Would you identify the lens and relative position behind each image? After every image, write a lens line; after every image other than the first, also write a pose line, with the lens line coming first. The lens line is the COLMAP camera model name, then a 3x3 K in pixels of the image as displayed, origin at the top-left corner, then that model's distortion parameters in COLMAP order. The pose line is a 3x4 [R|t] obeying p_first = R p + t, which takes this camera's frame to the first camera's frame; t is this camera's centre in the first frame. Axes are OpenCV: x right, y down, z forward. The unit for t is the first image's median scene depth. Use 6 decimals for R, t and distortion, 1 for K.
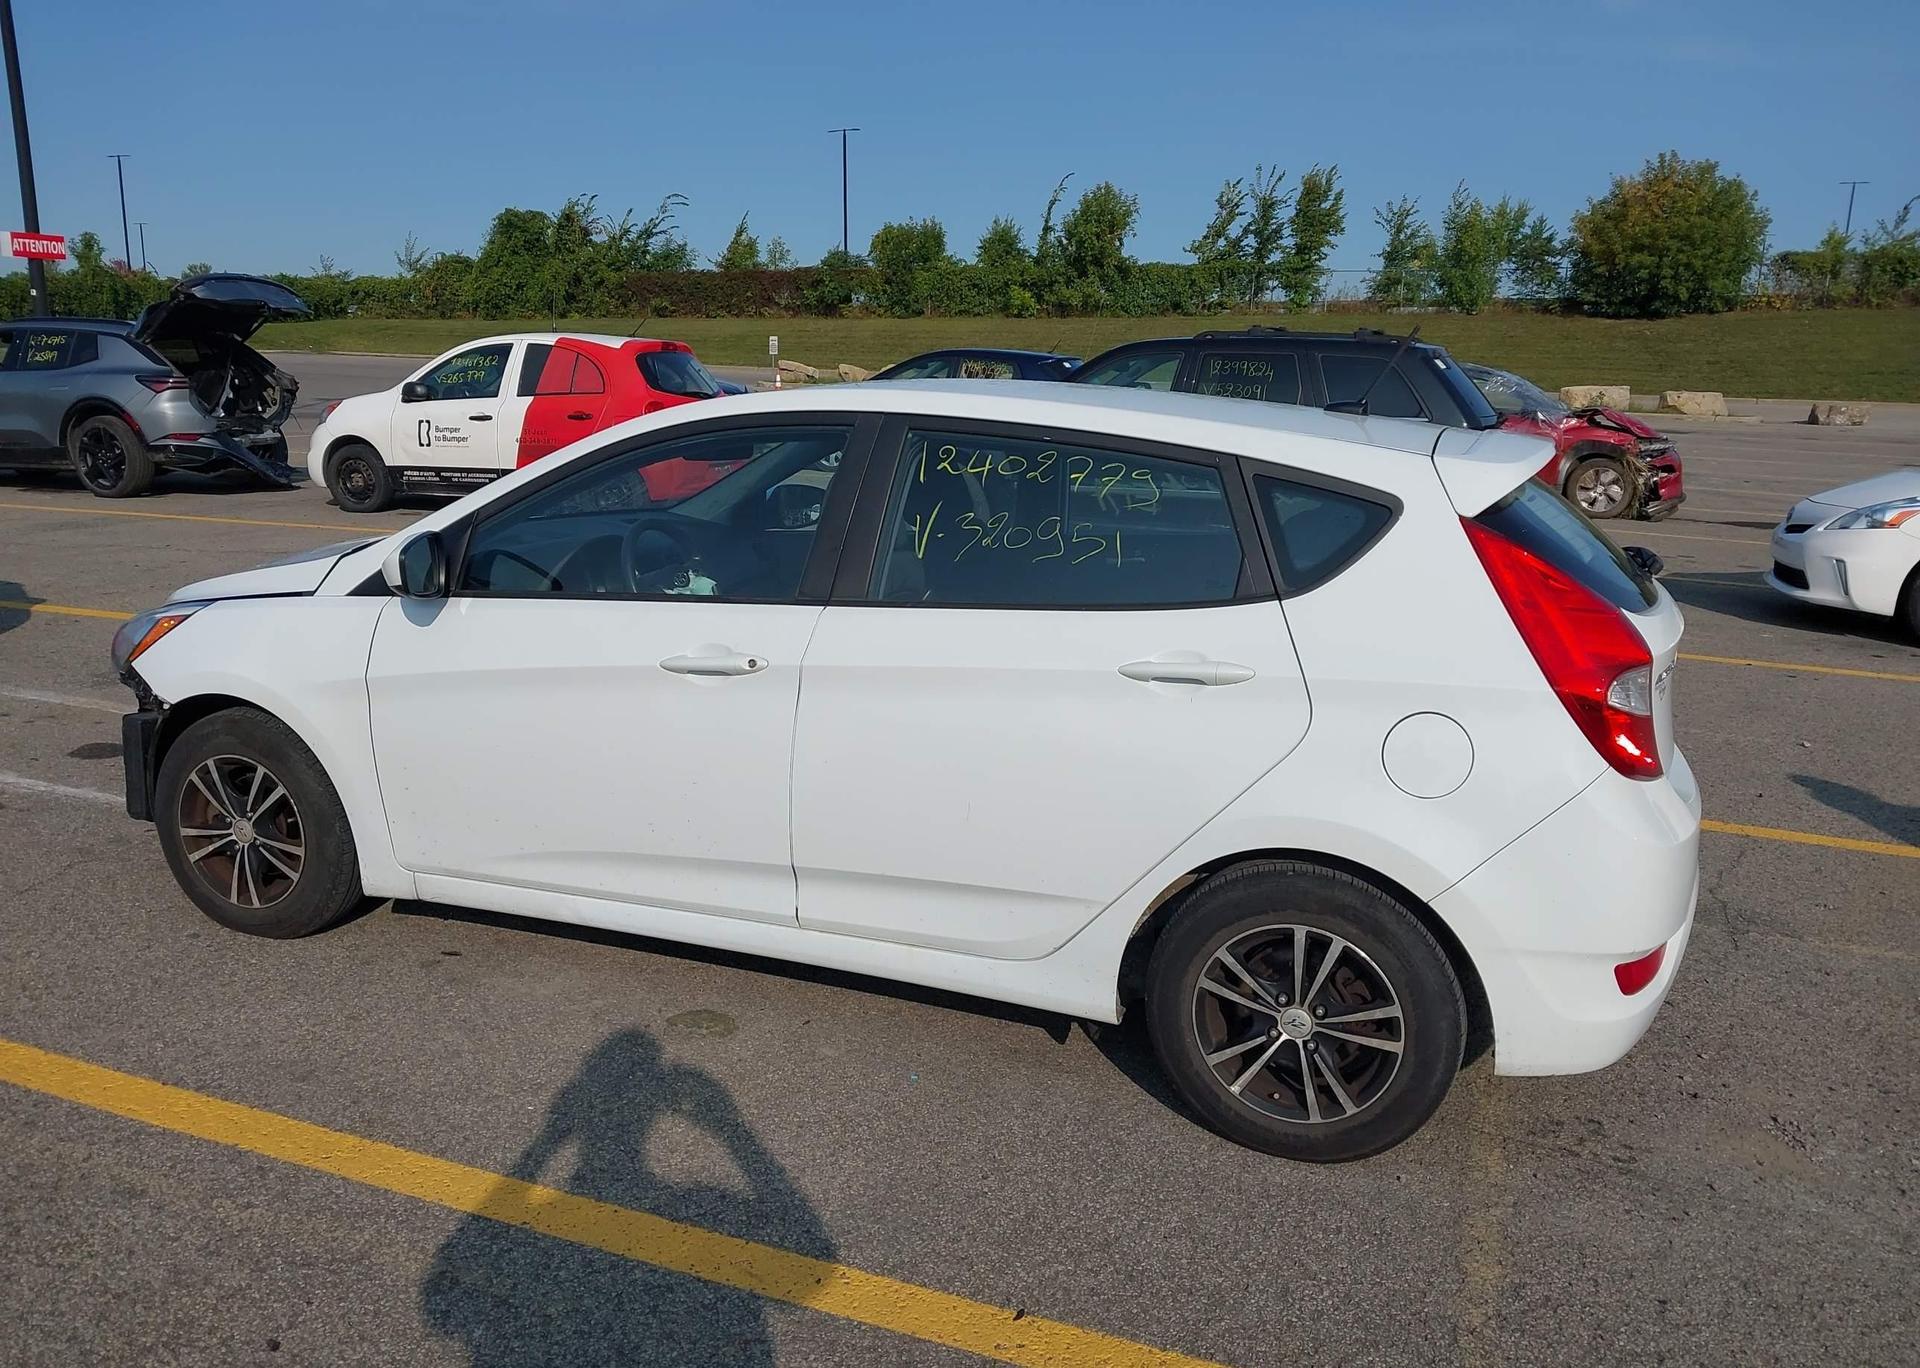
lens RADIAL K [[1502.1, 0, 952.7], [0, 1502.1, 699.0], [0, 0, 1]] dist [0.024288, -0.027852]
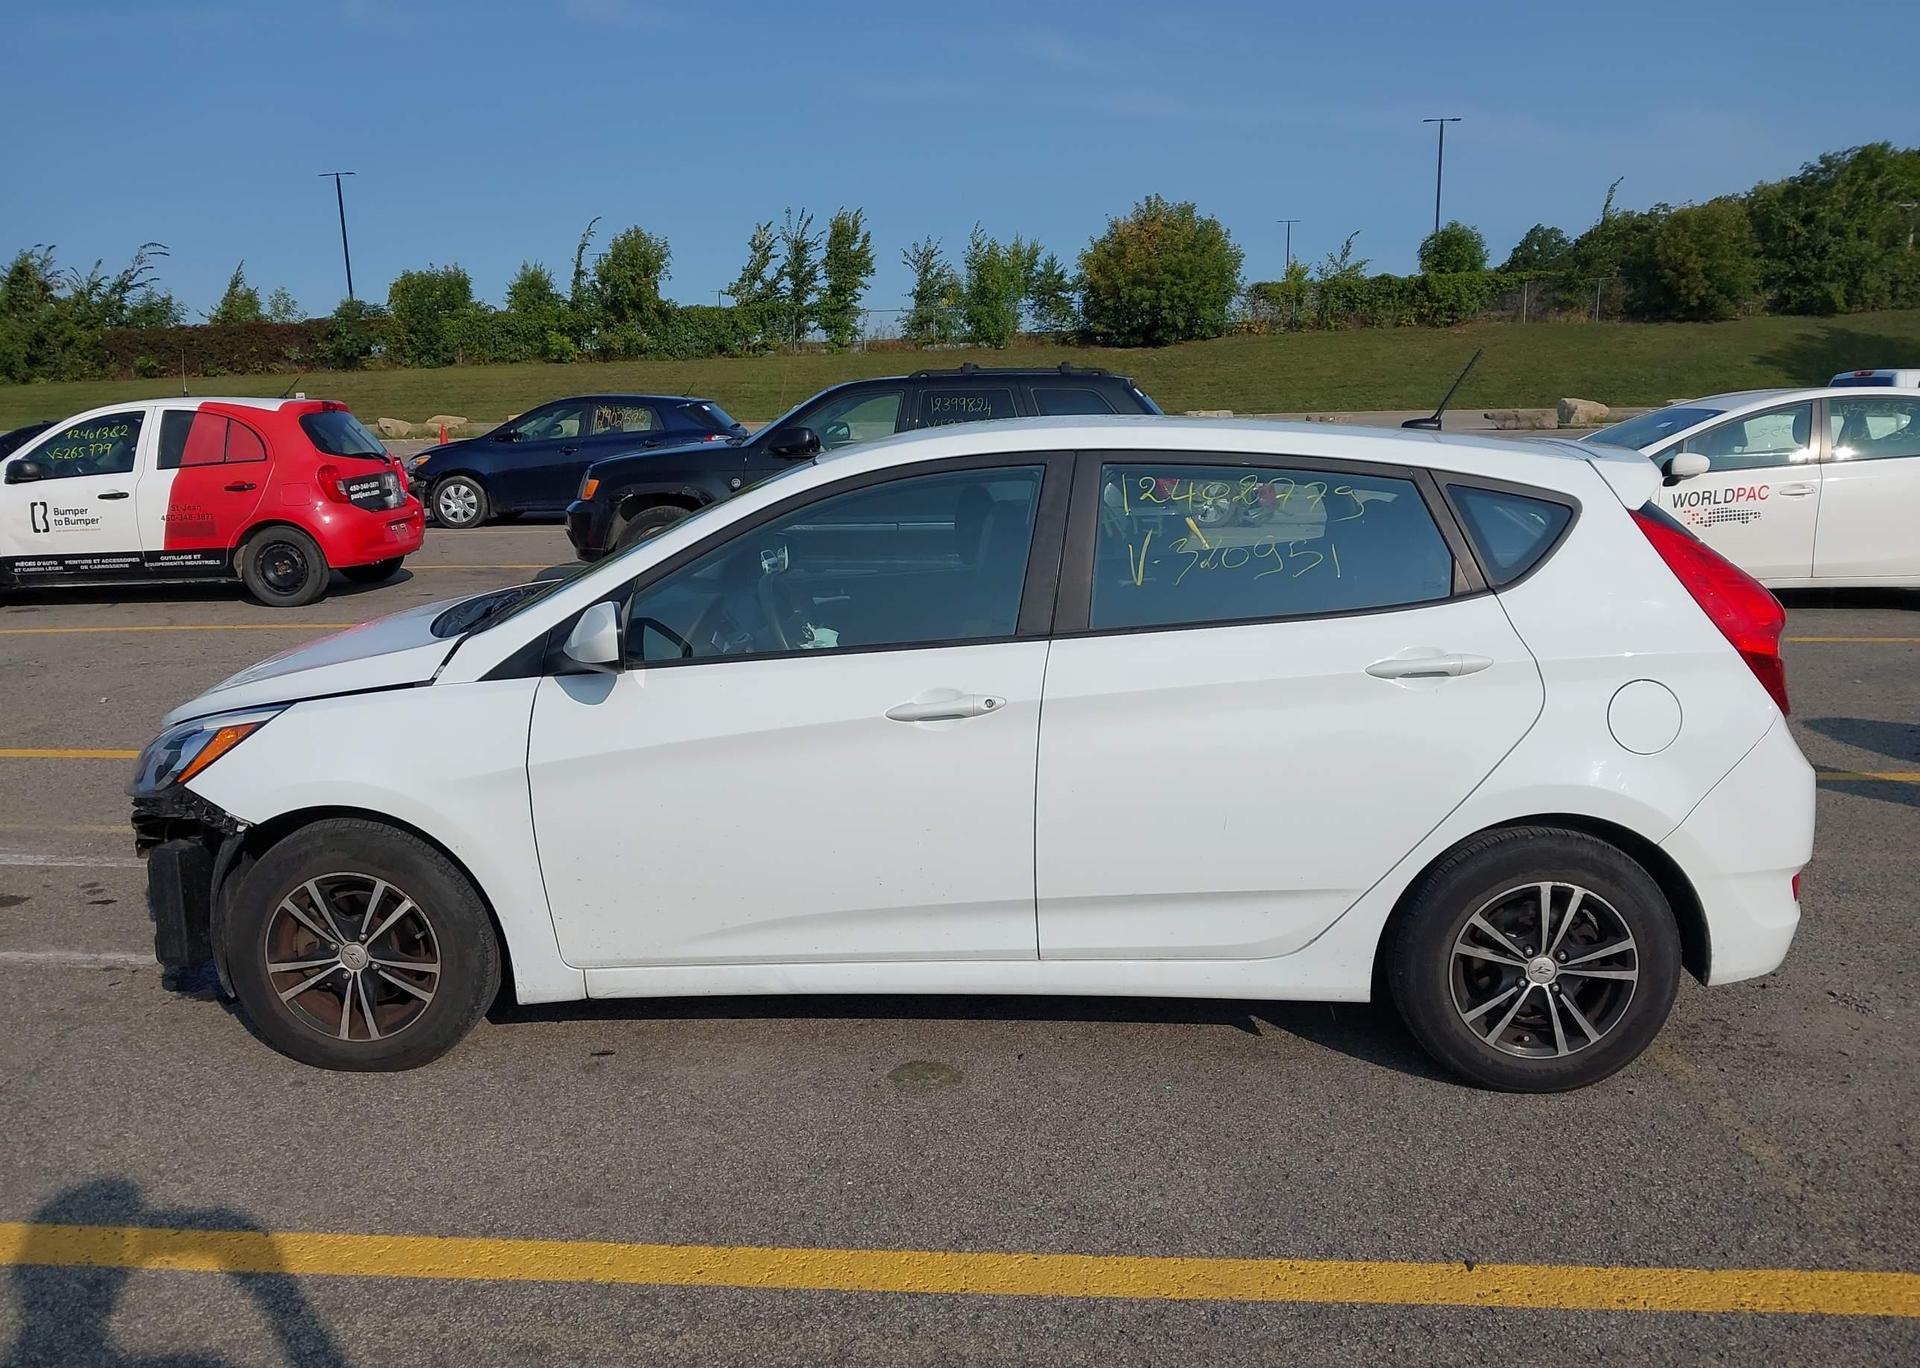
lens RADIAL K [[1502.1, 0, 958.3], [0, 1502.1, 711.7], [0, 0, 1]] dist [0.024288, -0.027852]
pose [[0.950607, -0.103668, 0.292574, -0.369960], [0.108989, 0.994041, -0.001896, -0.015481], [-0.290634, 0.033690, 0.956241, 0.037324]]
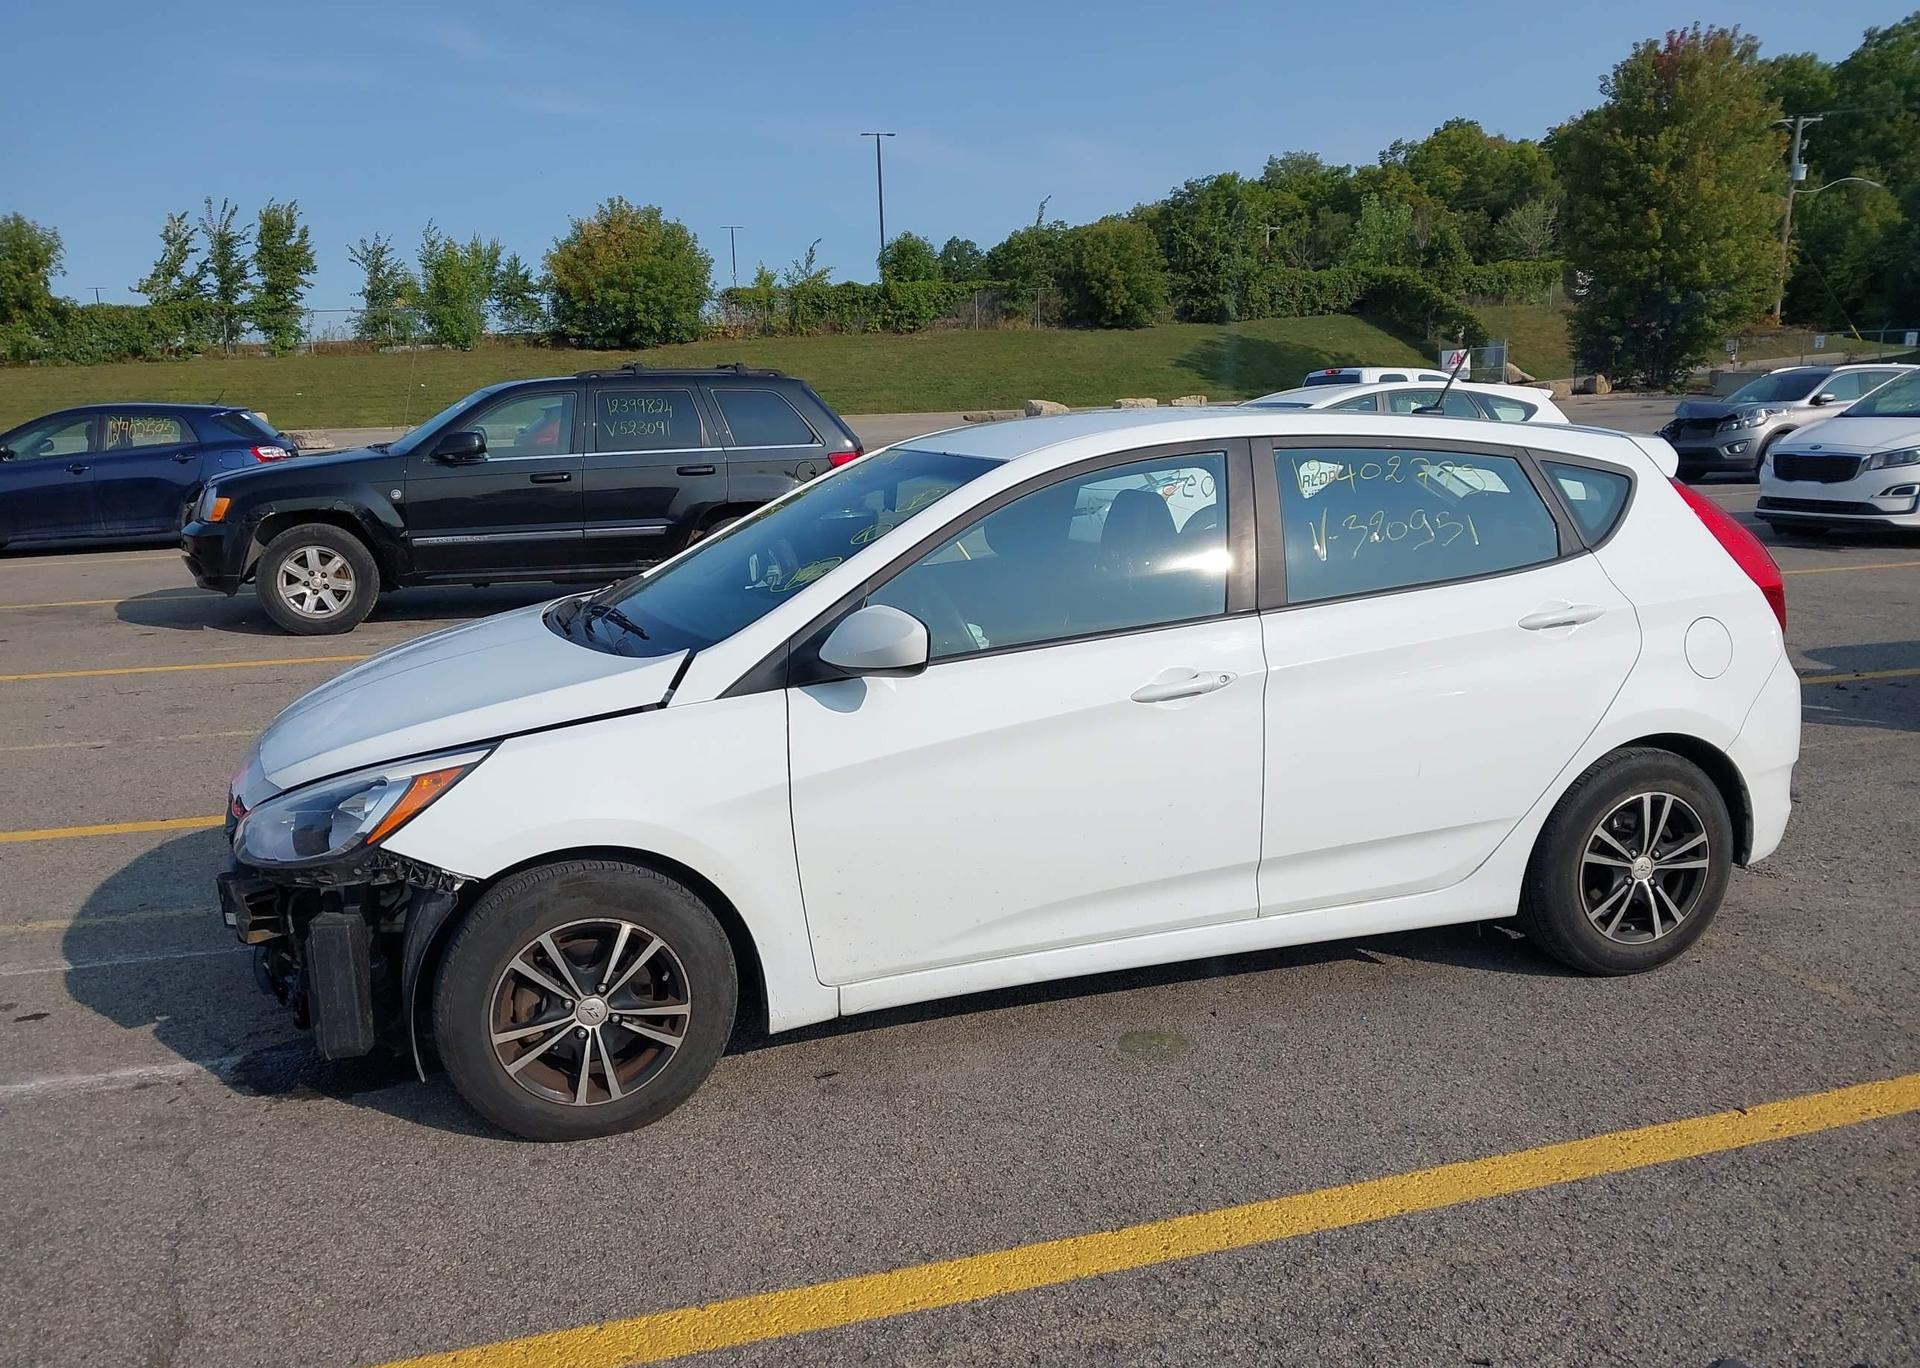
lens RADIAL K [[1502.1, 0, 959.7], [0, 1502.1, 698.2], [0, 0, 1]] dist [0.024288, -0.027852]
pose [[0.782206, -0.172644, 0.598621, -0.758941], [0.186676, 0.981640, 0.039181, -0.071524], [-0.594395, 0.081100, 0.800073, 0.214765]]
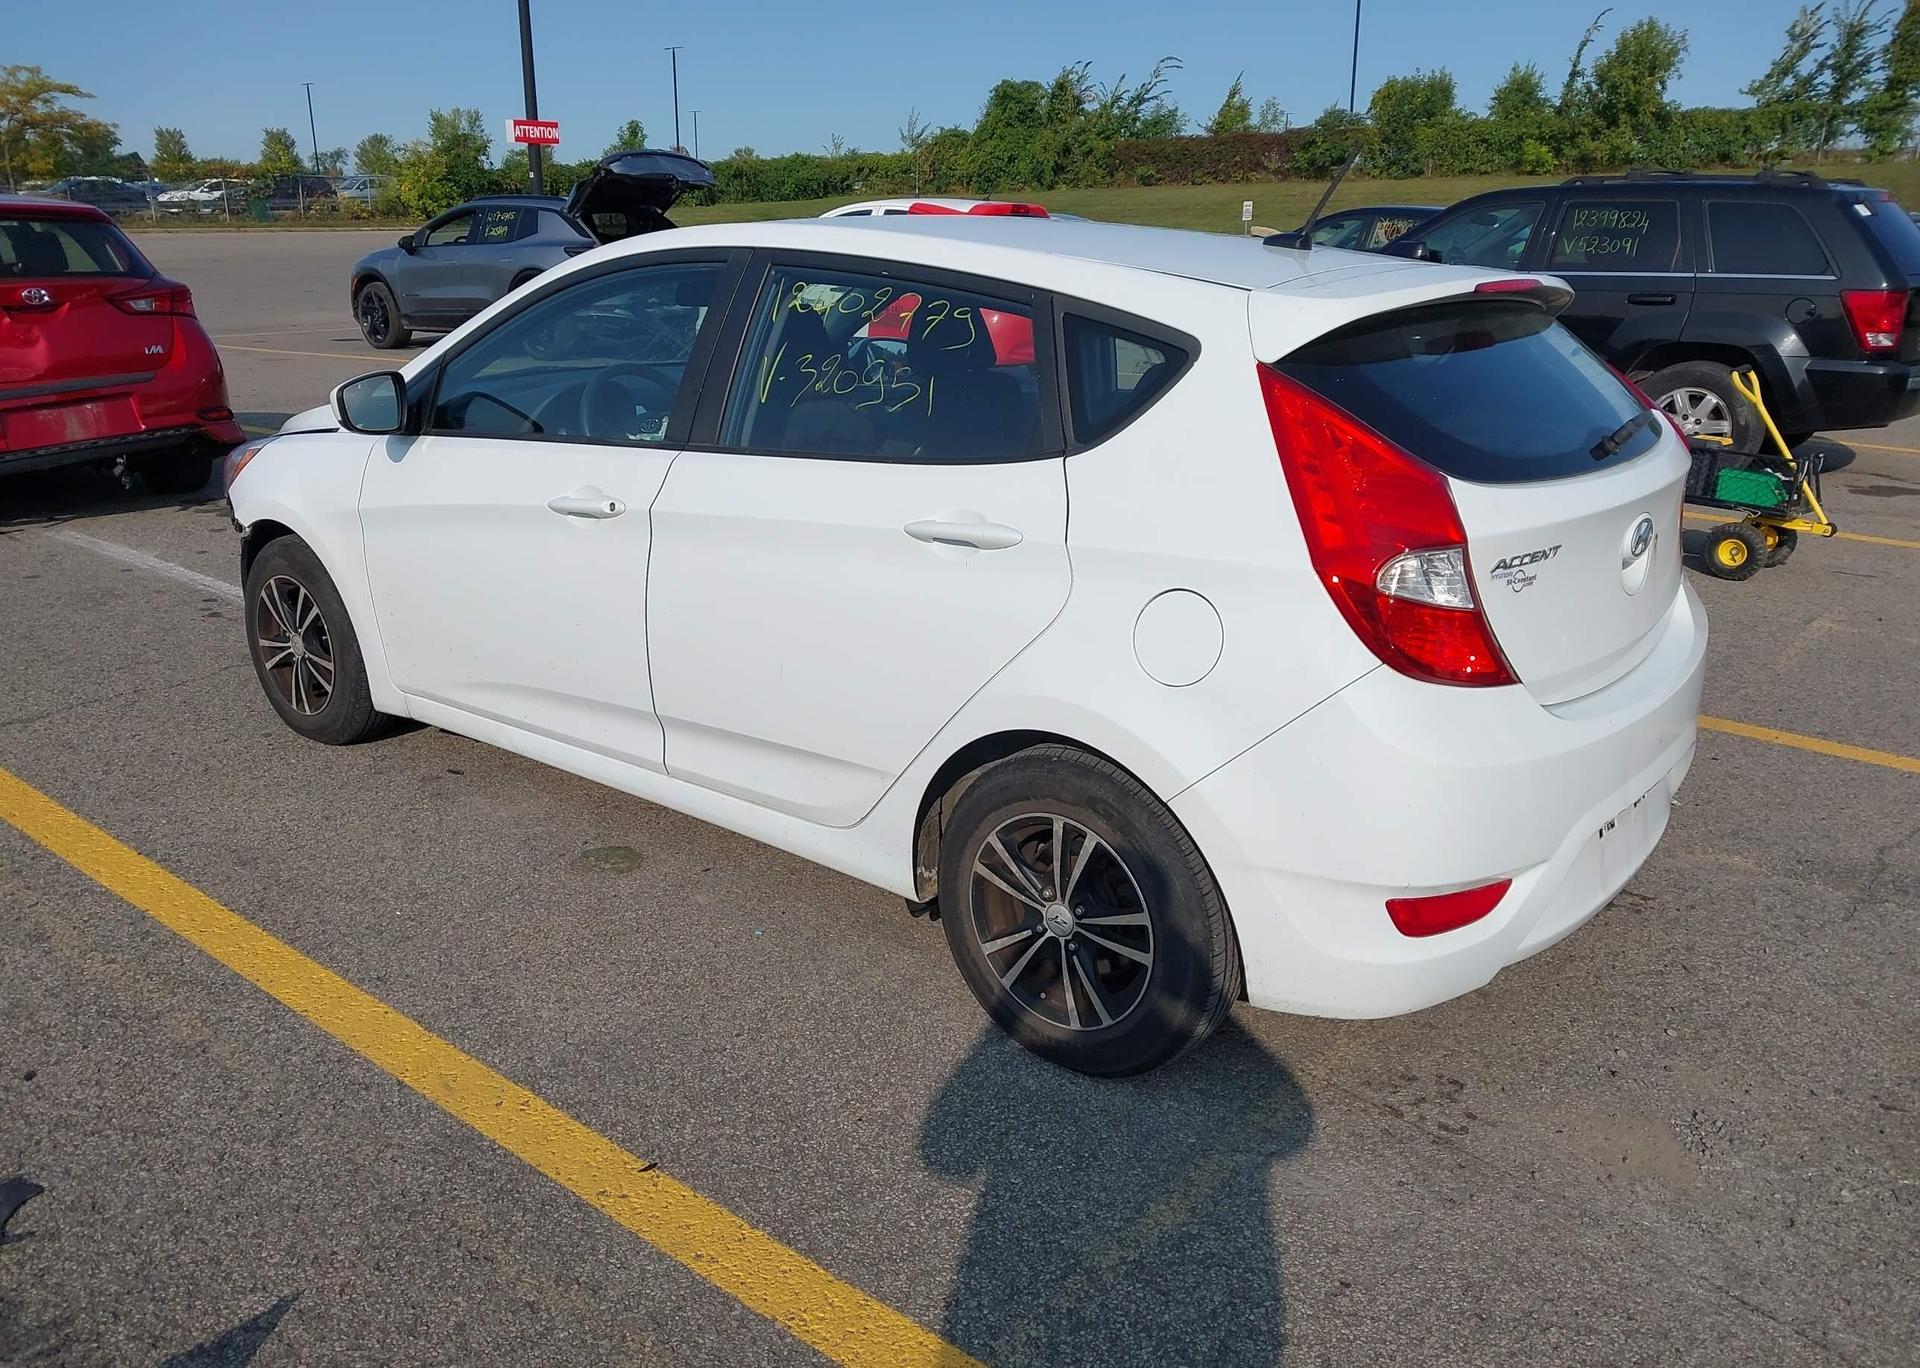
lens RADIAL K [[1502.1, 0, 958.0], [0, 1502.1, 690.4], [0, 0, 1]] dist [0.024288, -0.027852]
pose [[0.948995, 0.077663, -0.305578, 0.330382], [-0.054690, 0.995044, 0.083047, 0.001716], [0.310513, -0.062099, 0.948539, 0.090501]]
